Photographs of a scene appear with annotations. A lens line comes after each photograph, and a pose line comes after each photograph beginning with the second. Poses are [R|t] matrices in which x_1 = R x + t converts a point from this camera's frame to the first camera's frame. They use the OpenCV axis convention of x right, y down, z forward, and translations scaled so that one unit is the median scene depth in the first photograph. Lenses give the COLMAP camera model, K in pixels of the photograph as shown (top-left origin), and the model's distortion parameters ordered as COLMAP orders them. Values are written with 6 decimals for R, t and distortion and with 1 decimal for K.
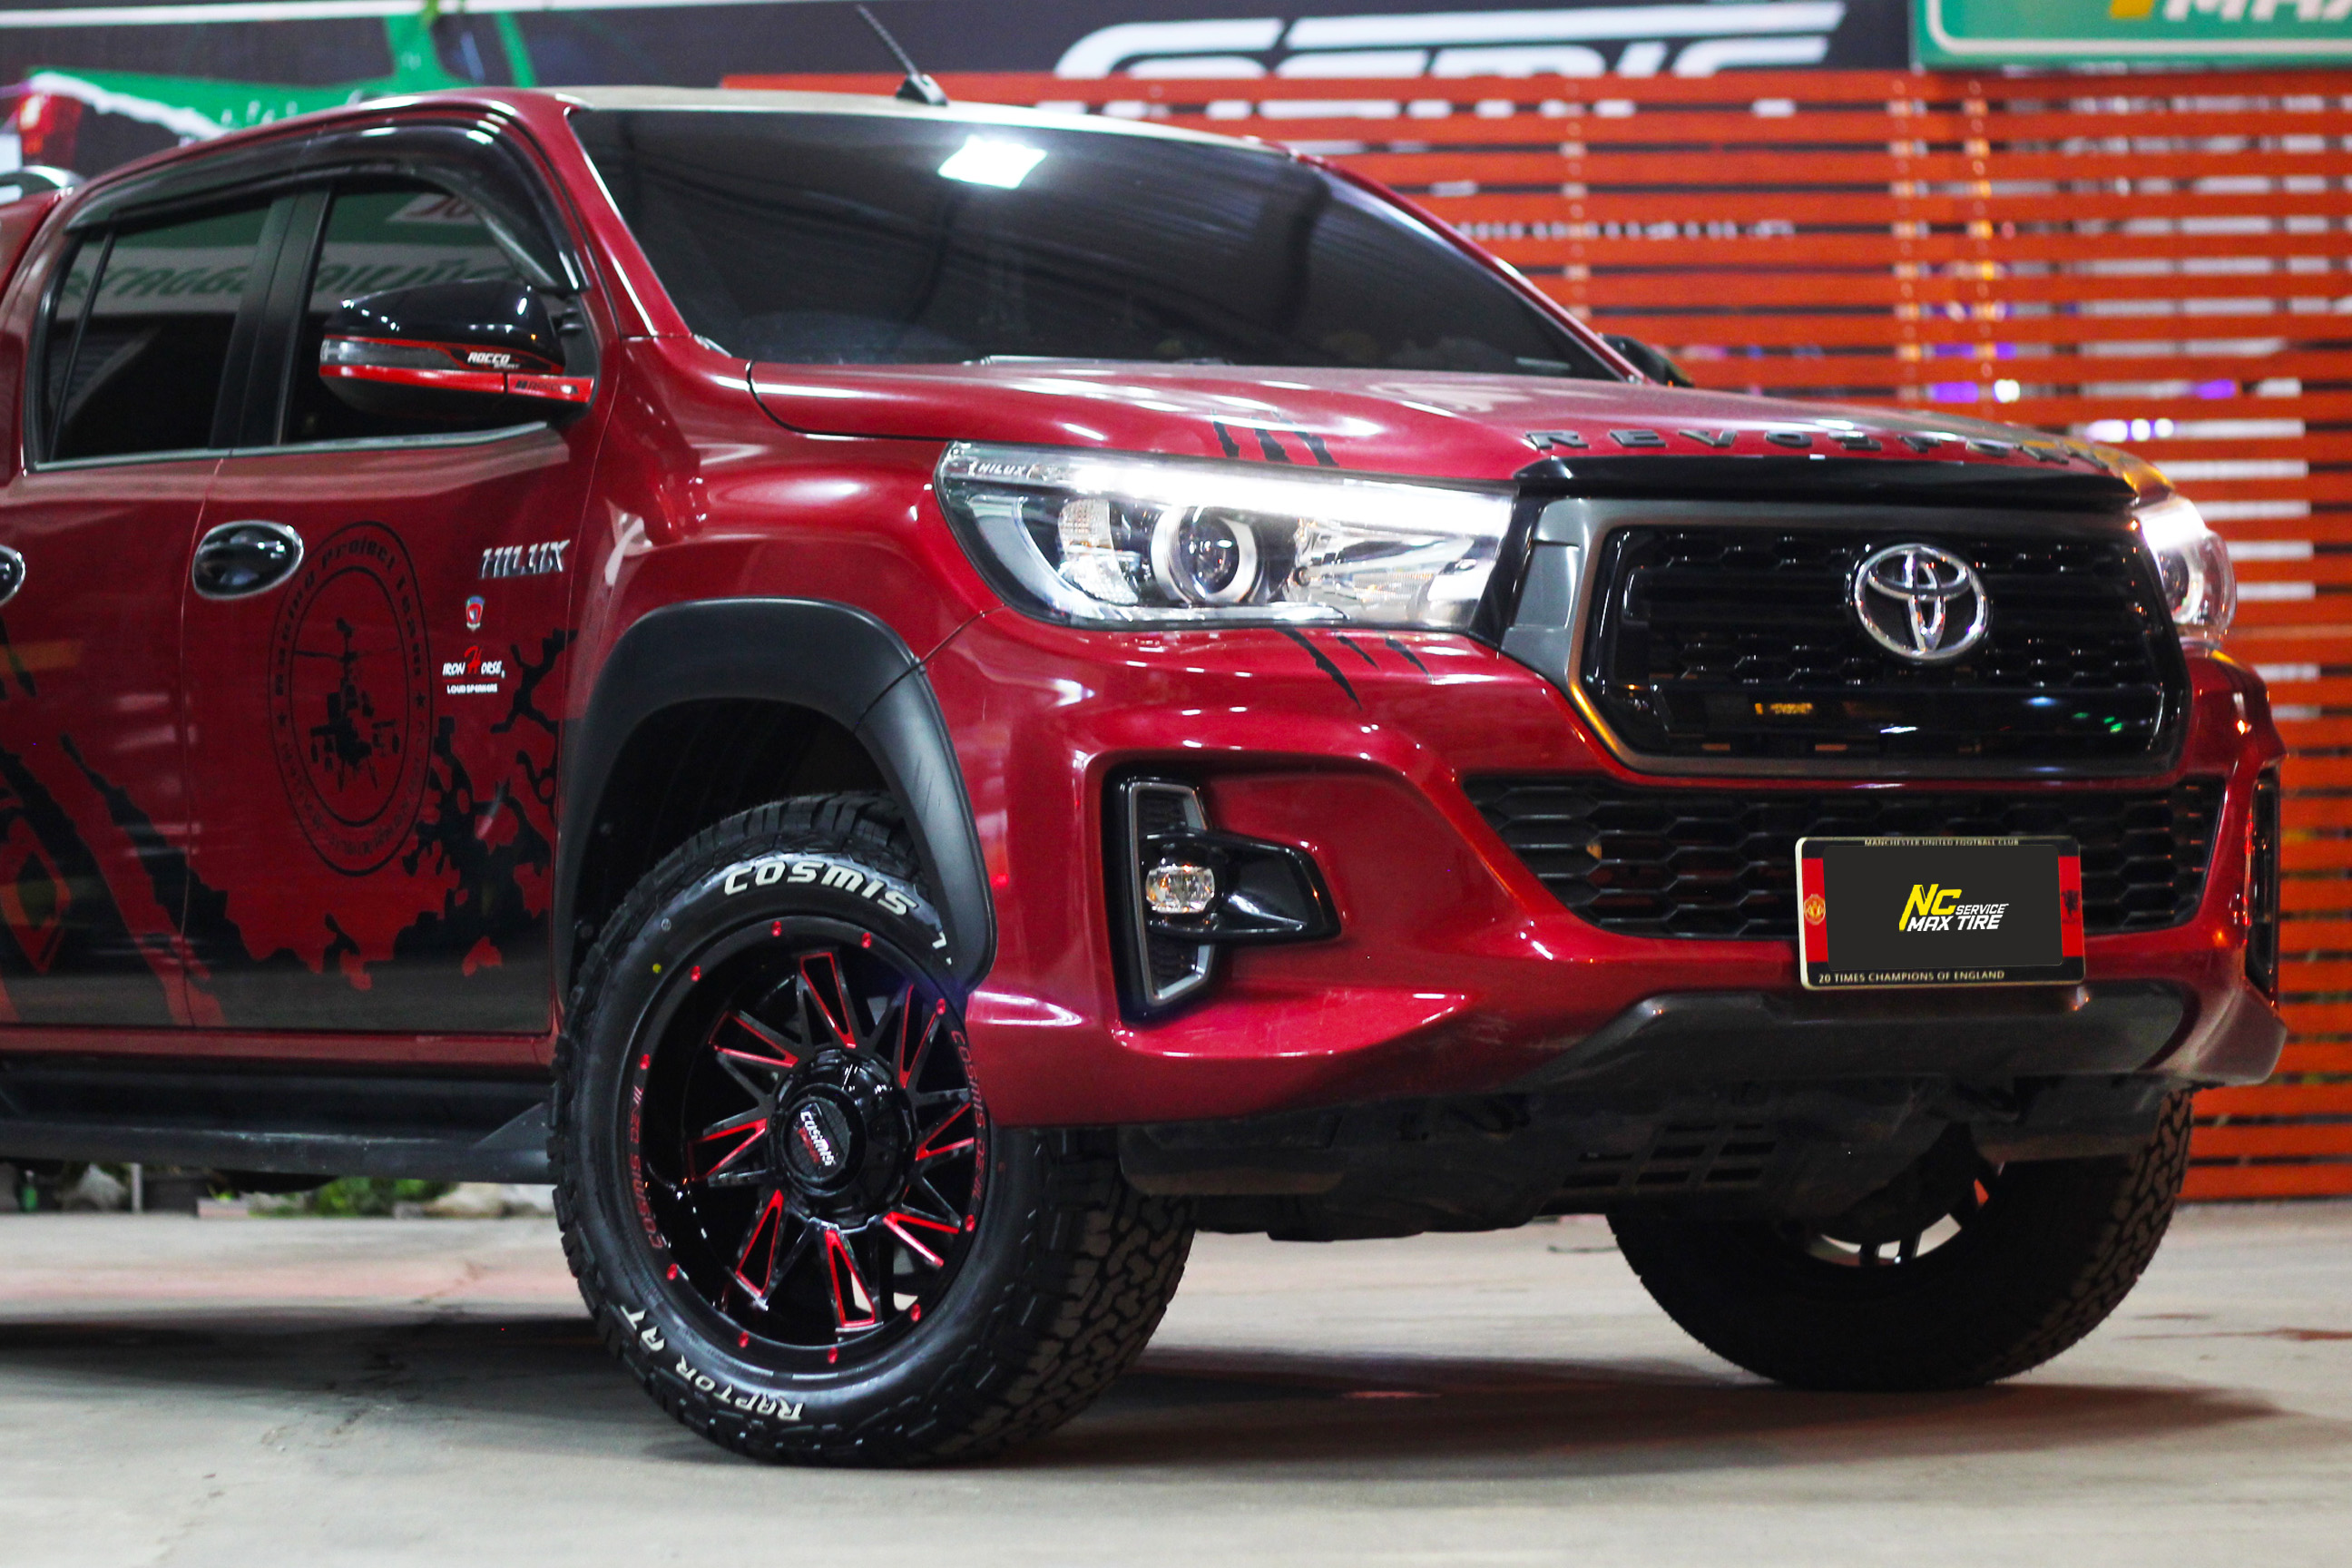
lens RADIAL K [[6399.6, 0, 1176.0], [0, 6399.6, 784.0], [0, 0, 1]] dist [-0.067354, -0.535702]
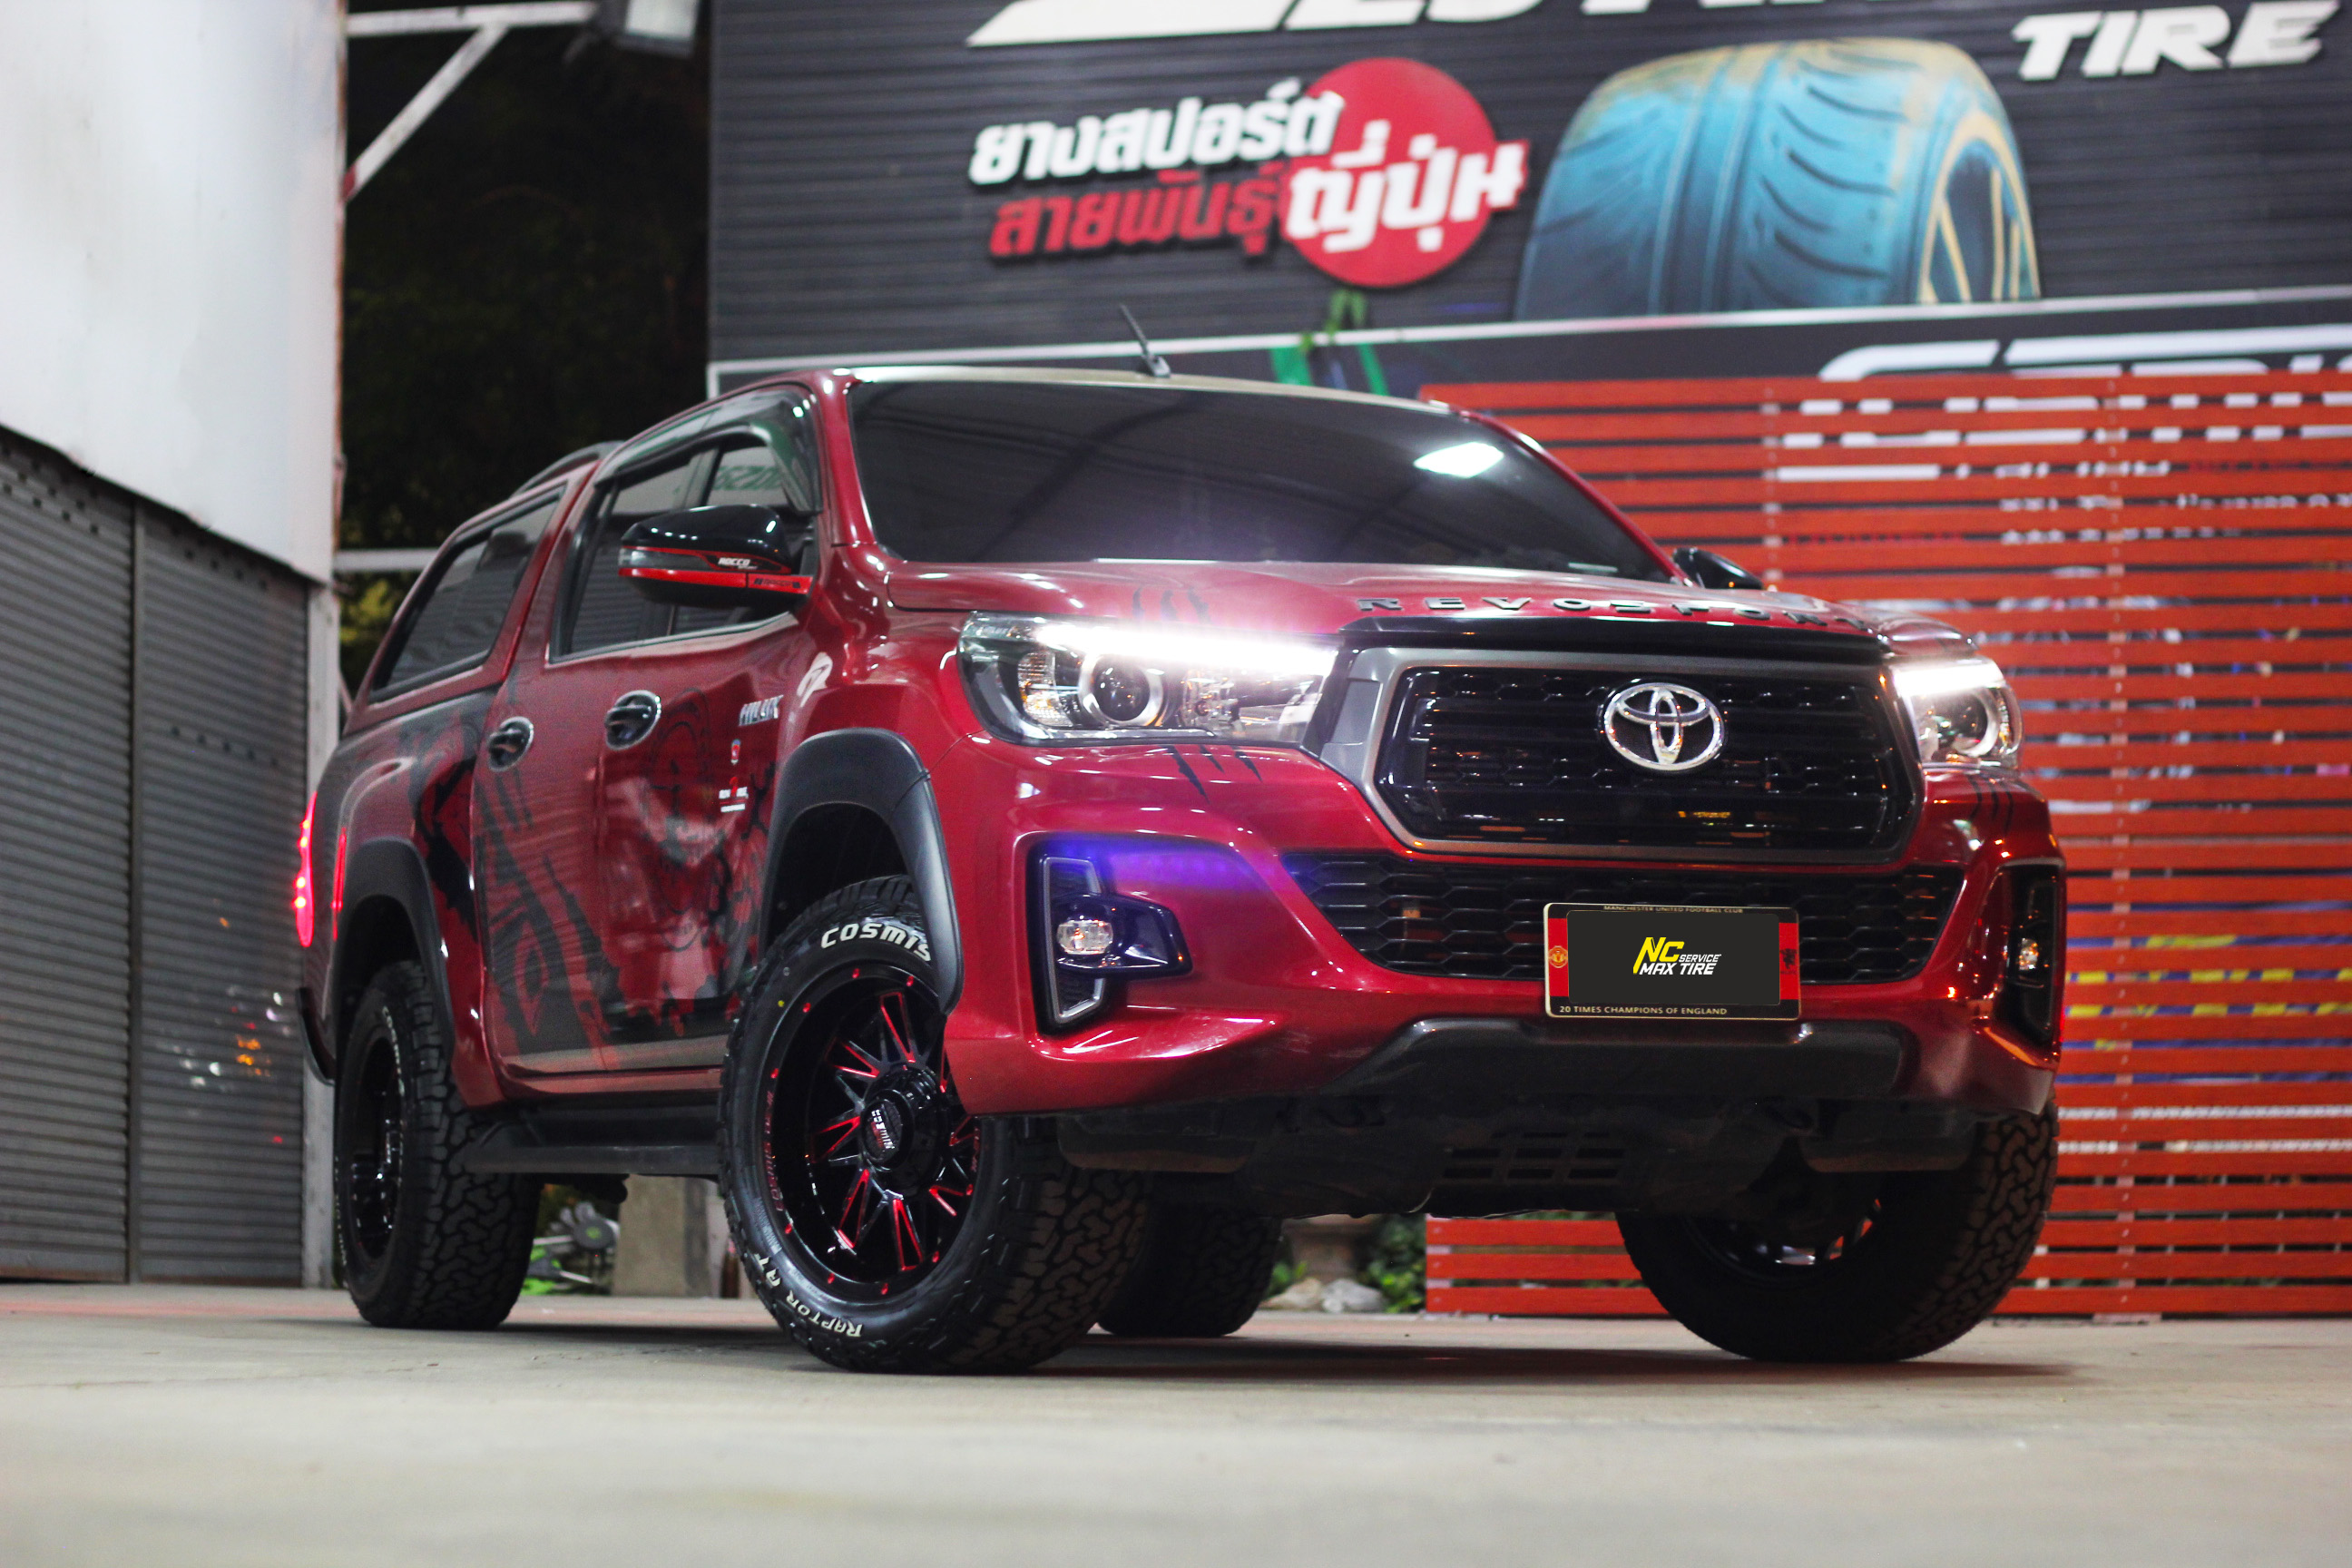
lens RADIAL K [[5526.9, 0, 1176.0], [0, 5526.9, 784.0], [0, 0, 1]] dist [-0.050323, -0.249053]
pose [[0.975362, 0.000764, -0.220608, 0.265328], [-0.010813, 0.998958, -0.044348, 0.034231], [0.220345, 0.045641, 0.974354, -0.126769]]
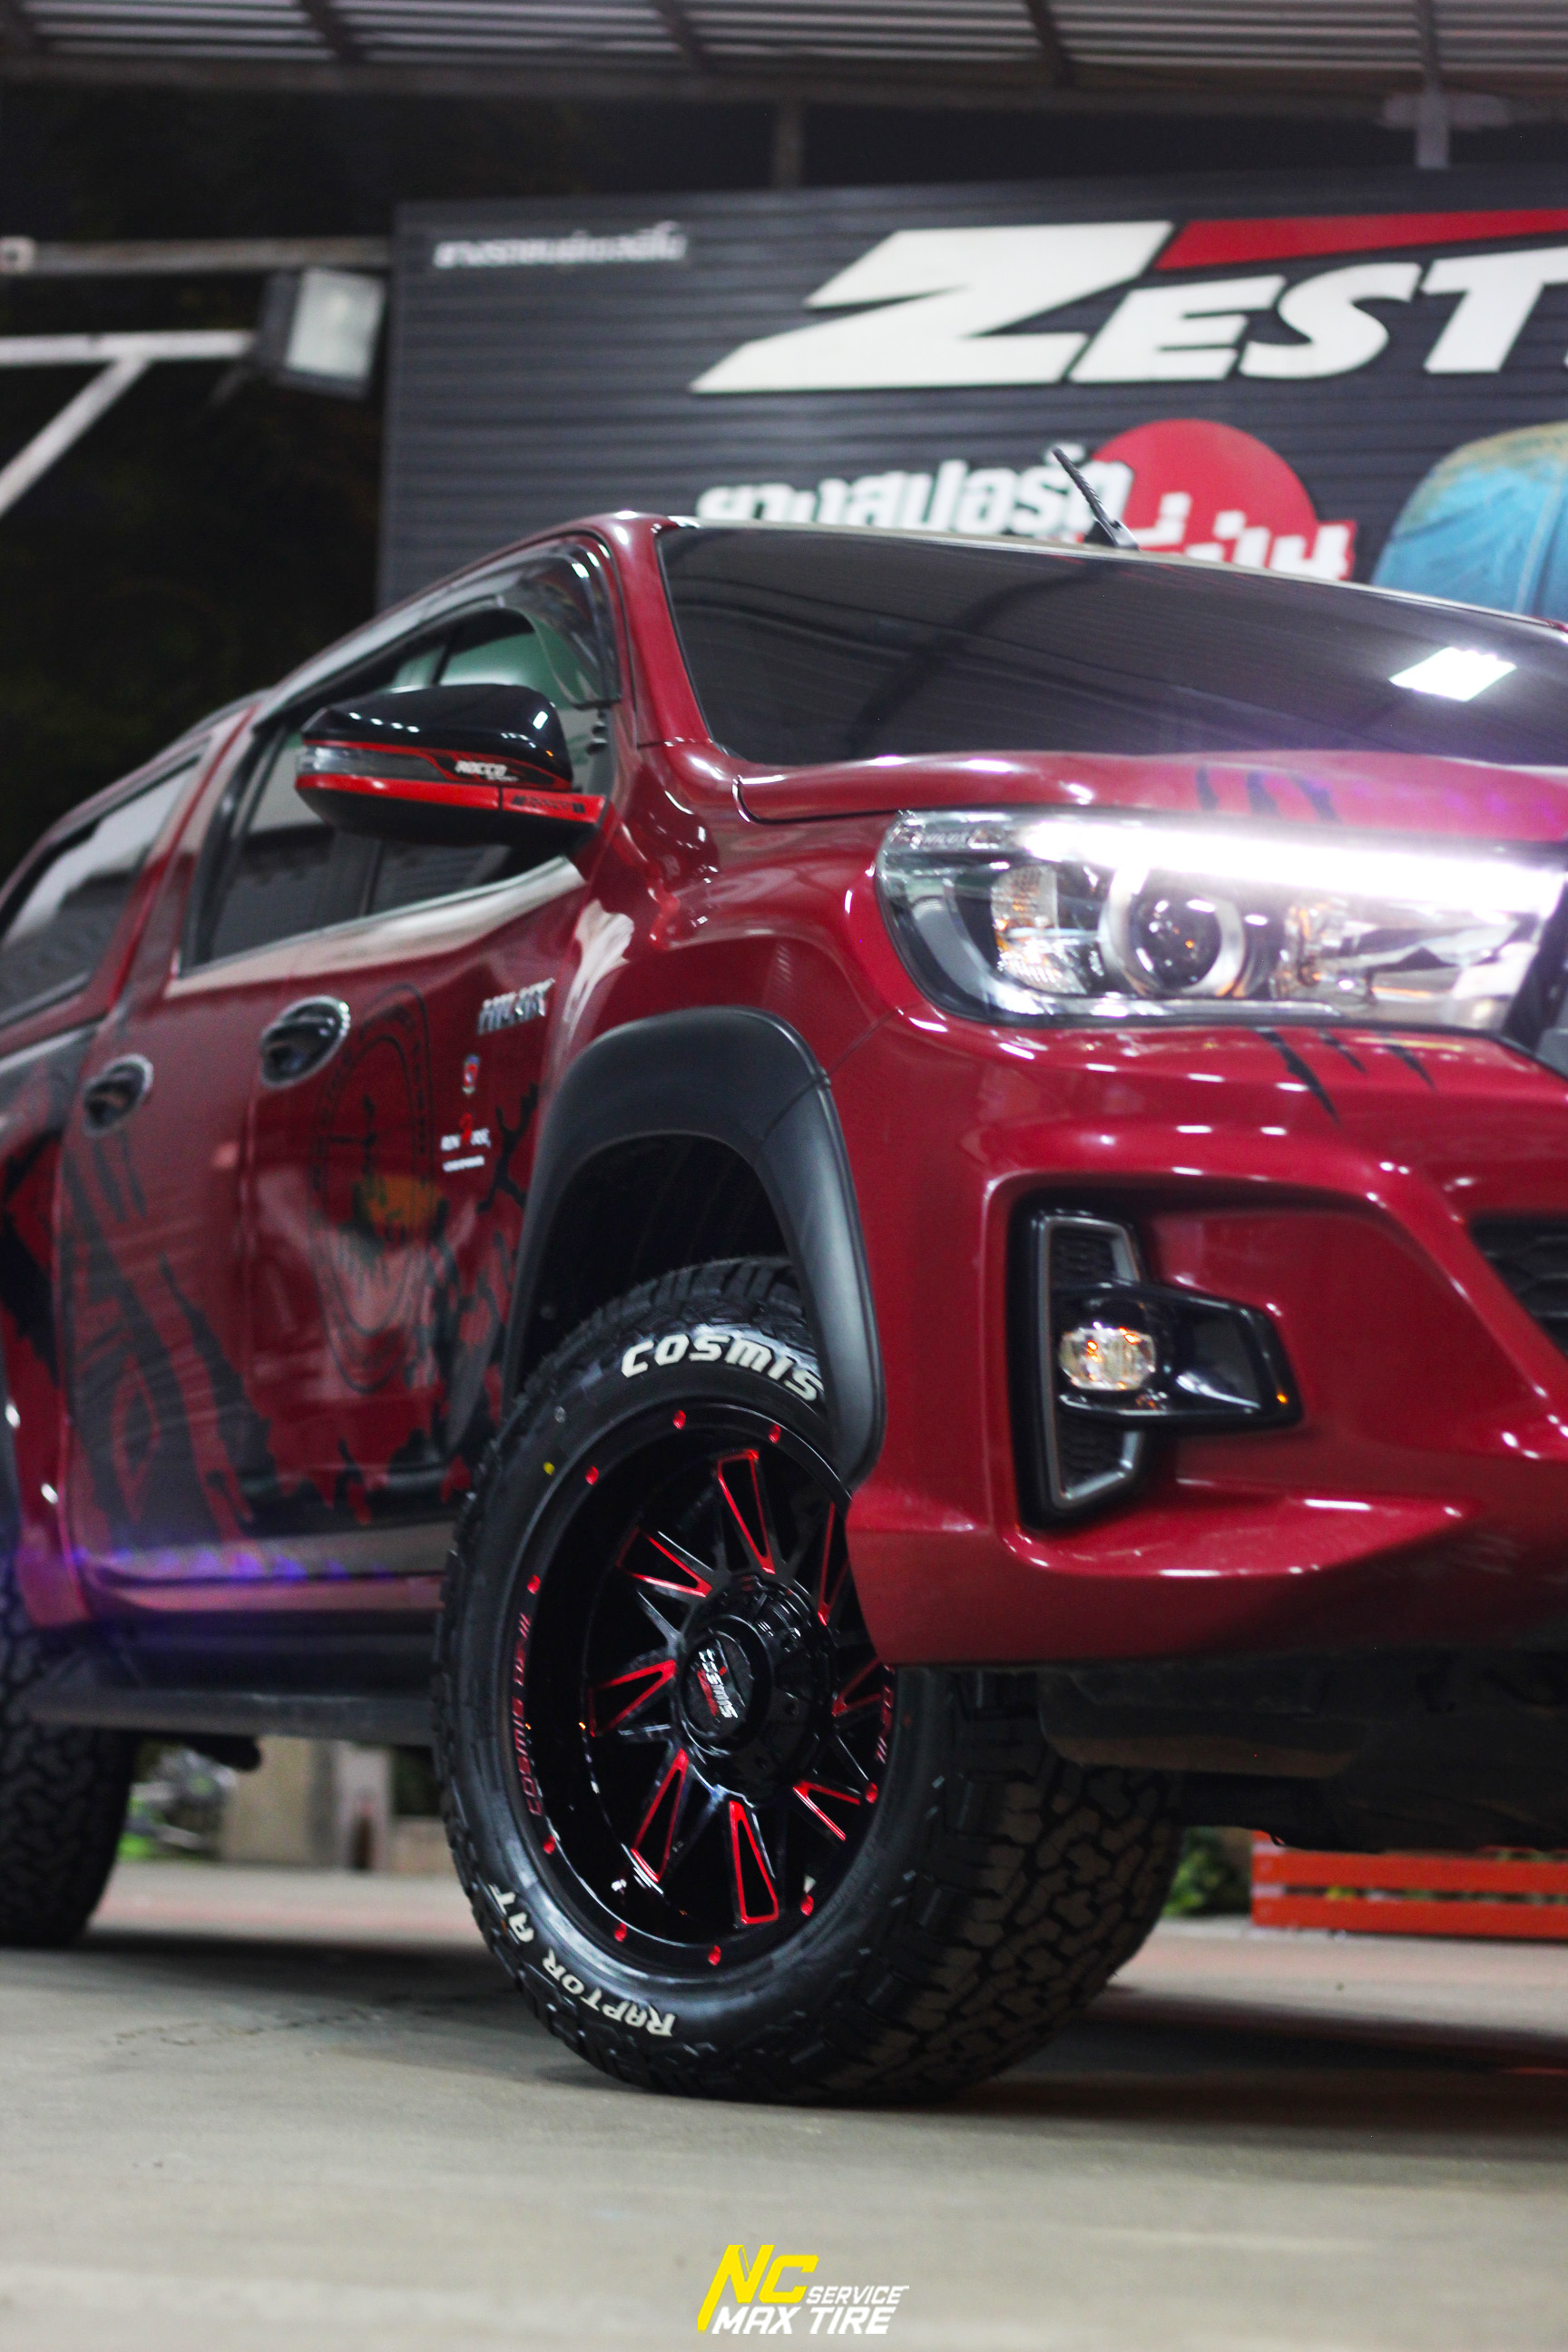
lens RADIAL K [[5526.9, 0, 784.0], [0, 5526.9, 1176.0], [0, 0, 1]] dist [-0.050323, -0.249053]
pose [[0.974609, 0.025416, -0.222466, 0.105653], [-0.042528, 0.996464, -0.072467, 0.042527], [0.219838, 0.080088, 0.972243, 0.330614]]
